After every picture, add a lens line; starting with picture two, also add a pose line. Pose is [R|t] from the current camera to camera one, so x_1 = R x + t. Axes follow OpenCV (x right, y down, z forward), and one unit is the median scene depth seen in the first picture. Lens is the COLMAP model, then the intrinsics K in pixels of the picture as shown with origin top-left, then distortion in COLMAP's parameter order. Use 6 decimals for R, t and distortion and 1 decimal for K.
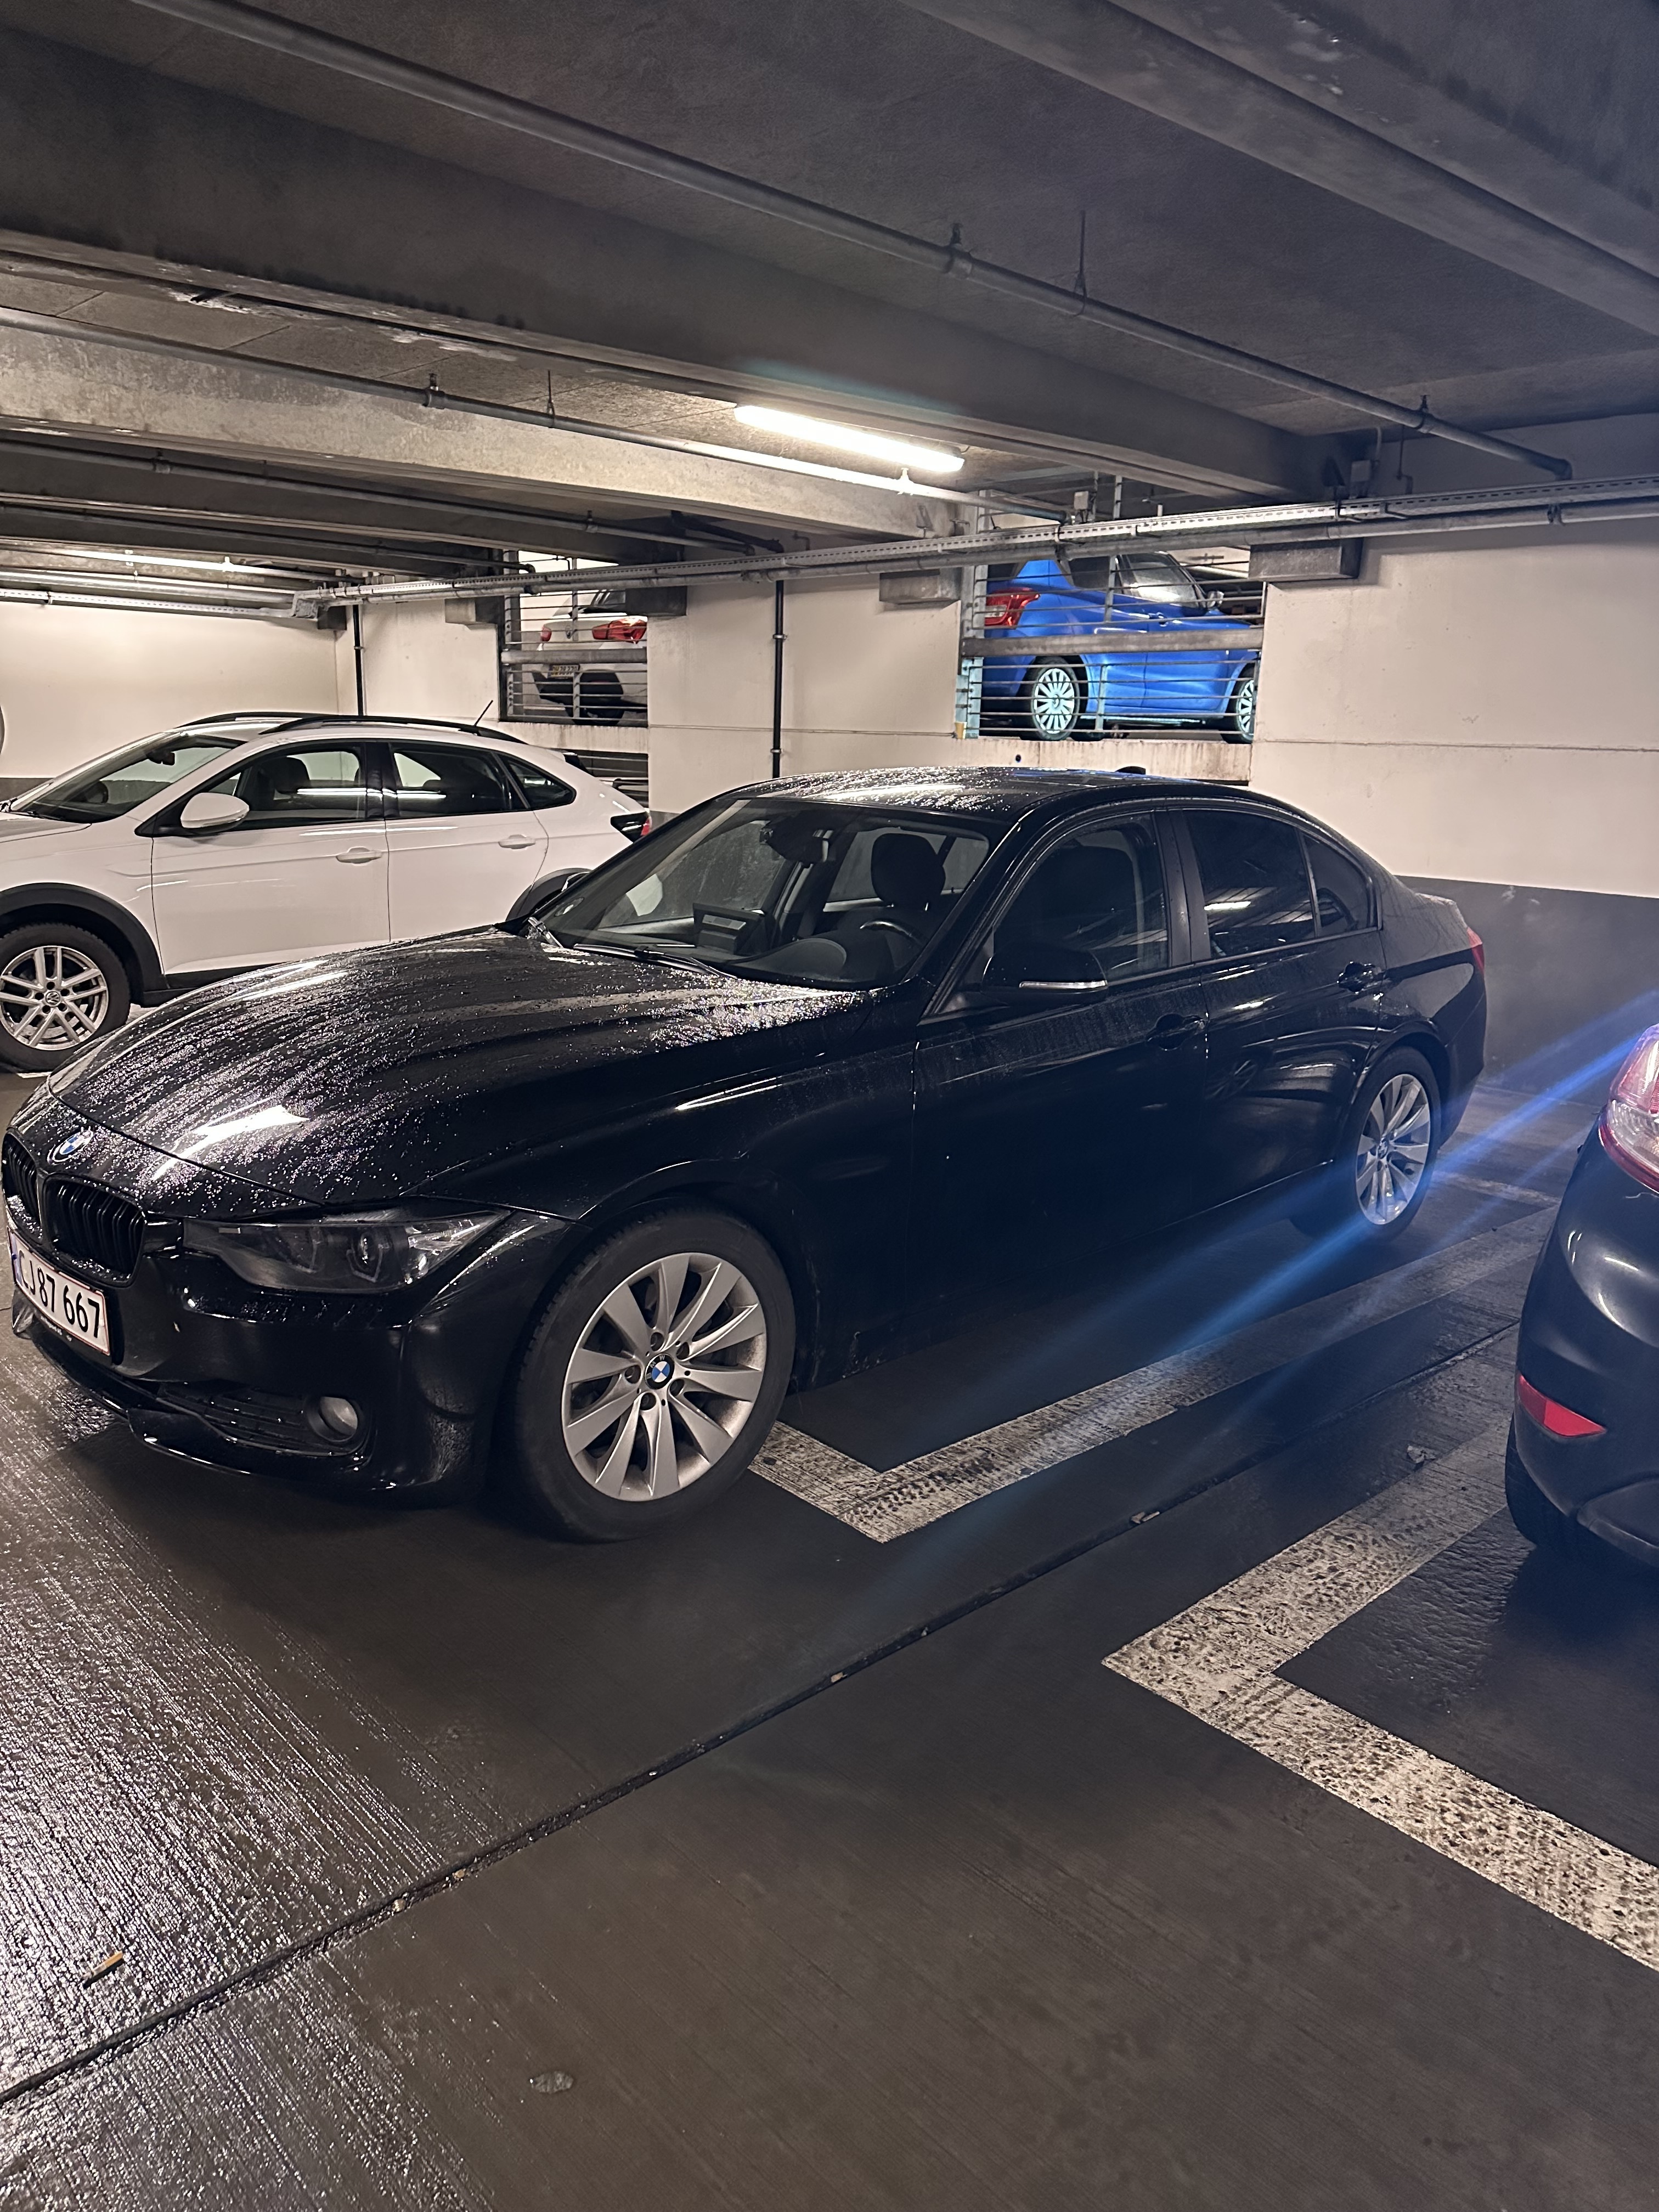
lens RADIAL K [[1583.6, 0, 838.6], [0, 1583.6, 1124.9], [0, 0, 1]] dist [0.012503, -0.027575]
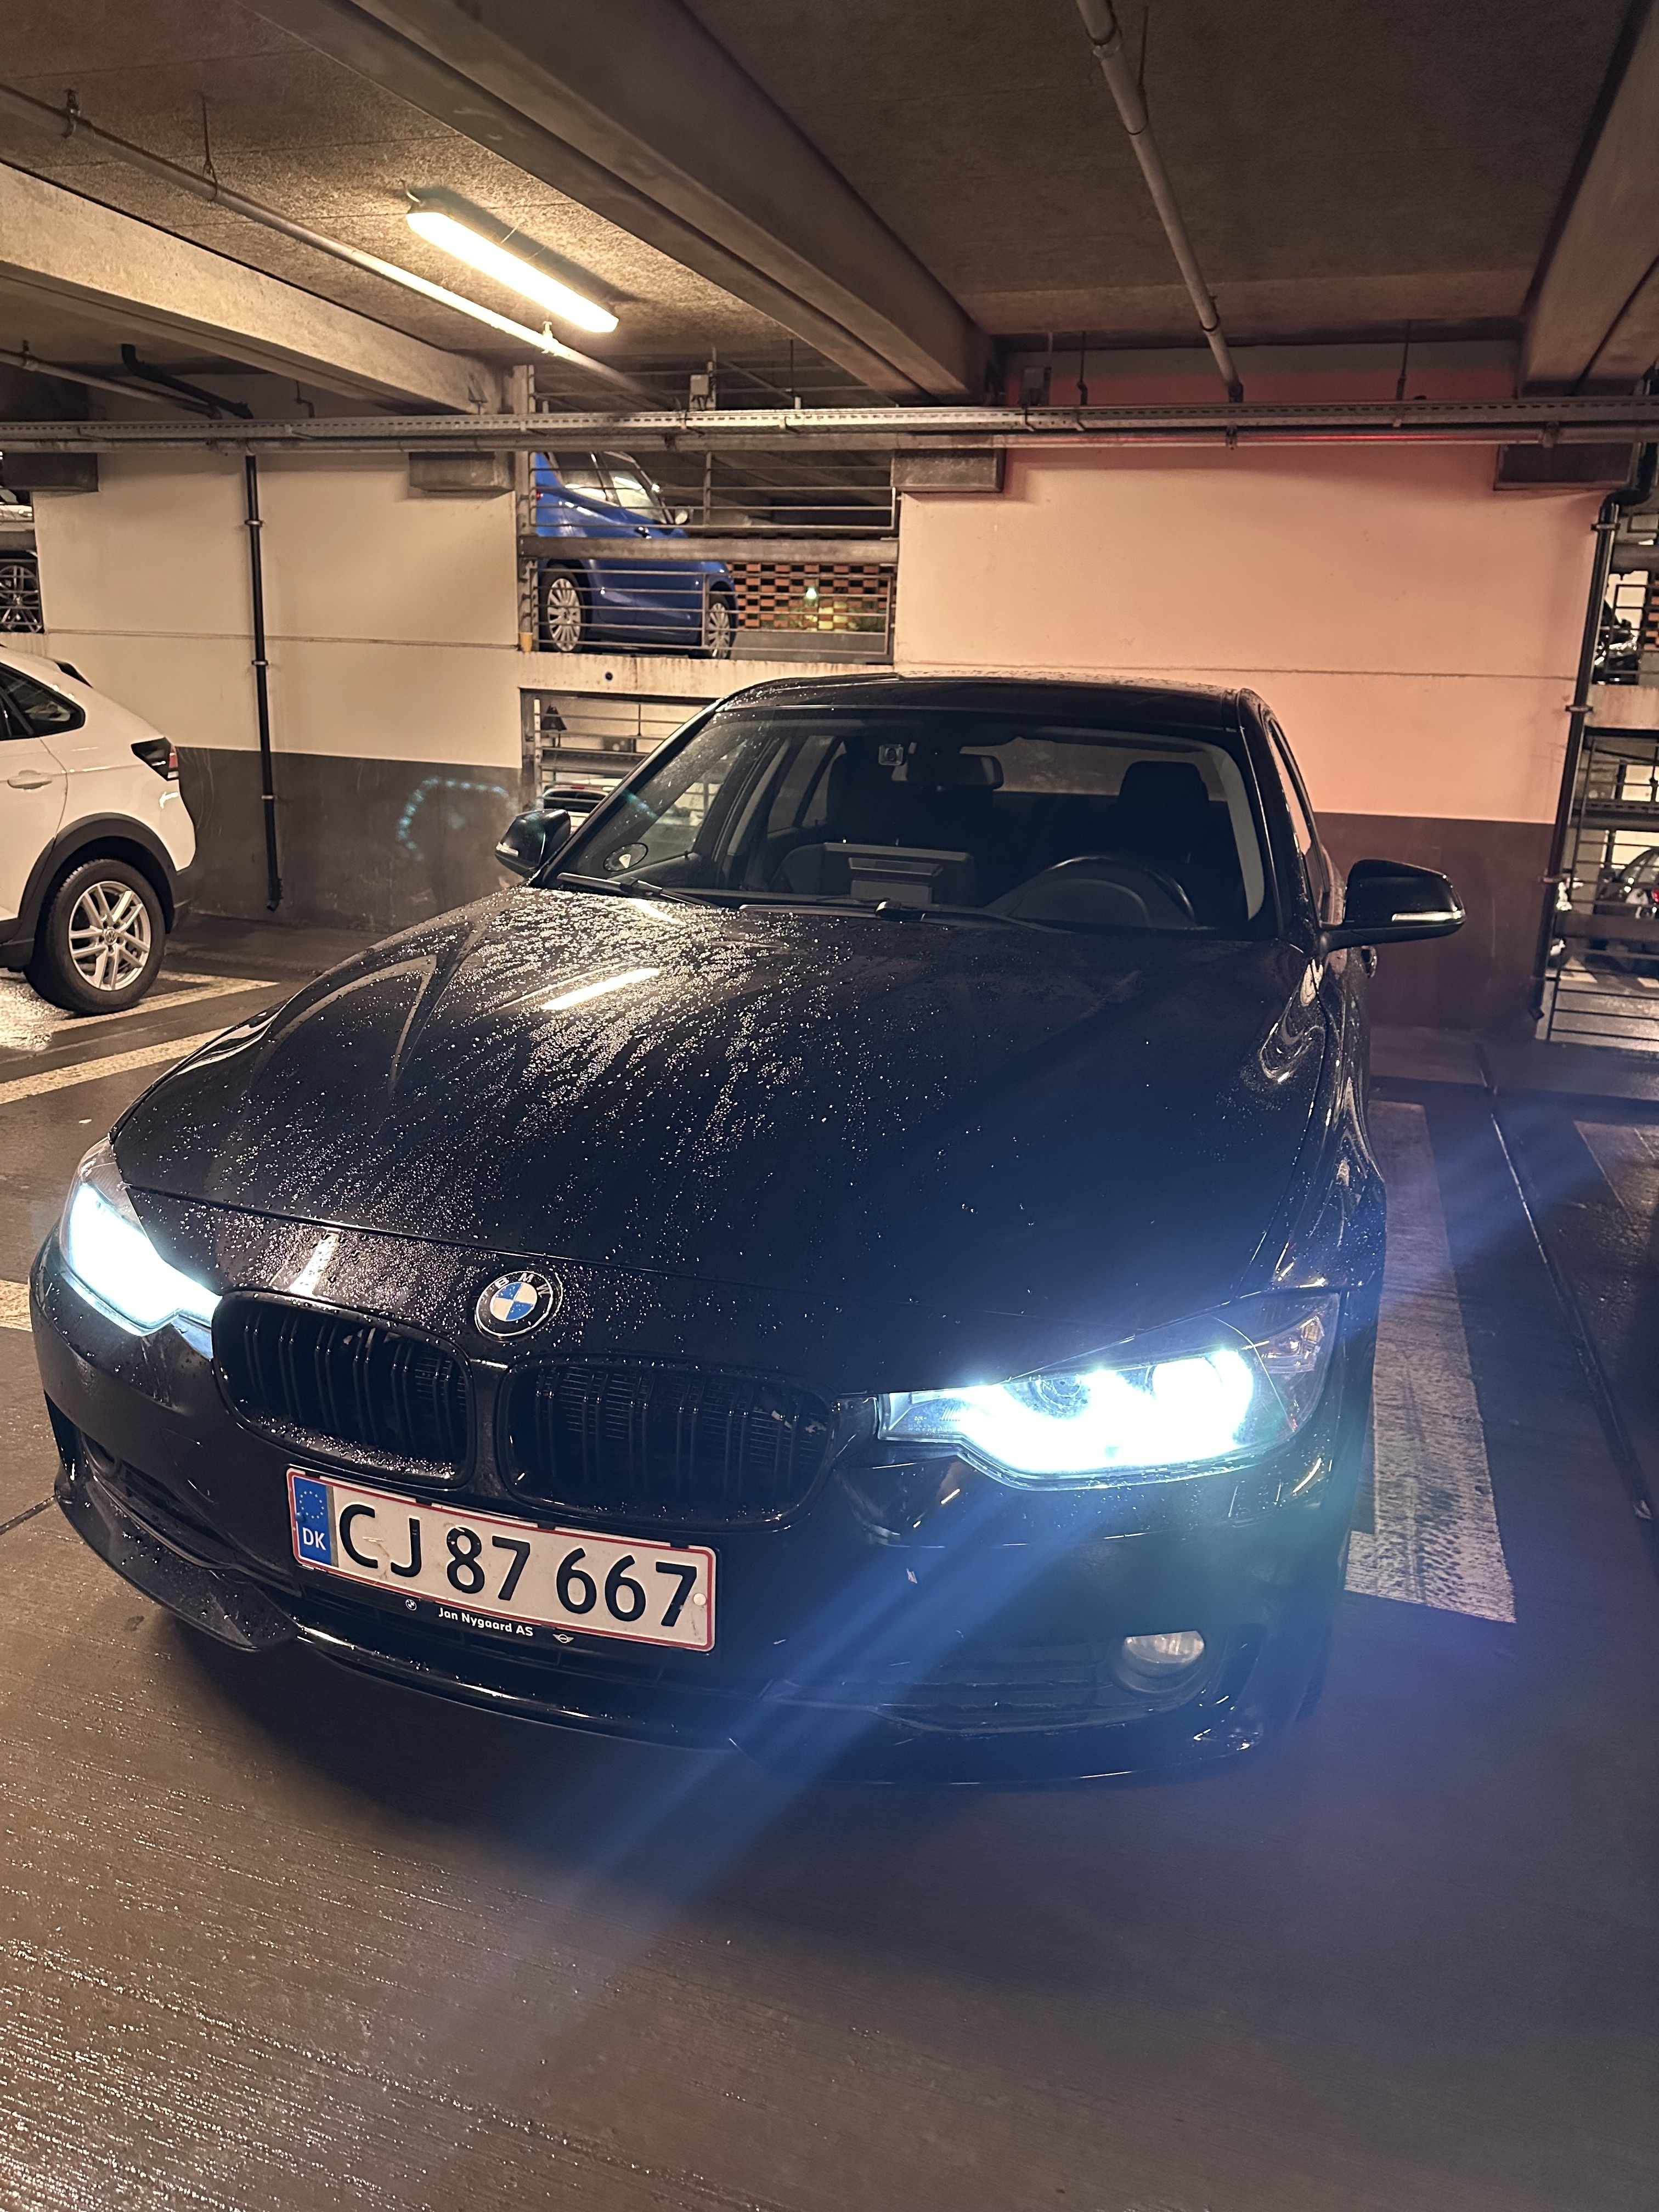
lens RADIAL K [[1583.6, 0, 836.6], [0, 1583.6, 1116.3], [0, 0, 1]] dist [0.012503, -0.027575]
pose [[0.884544, -0.109485, 0.453427, -0.224708], [0.093968, 0.993960, 0.056690, -0.025786], [-0.456894, -0.007537, 0.889489, 0.161017]]
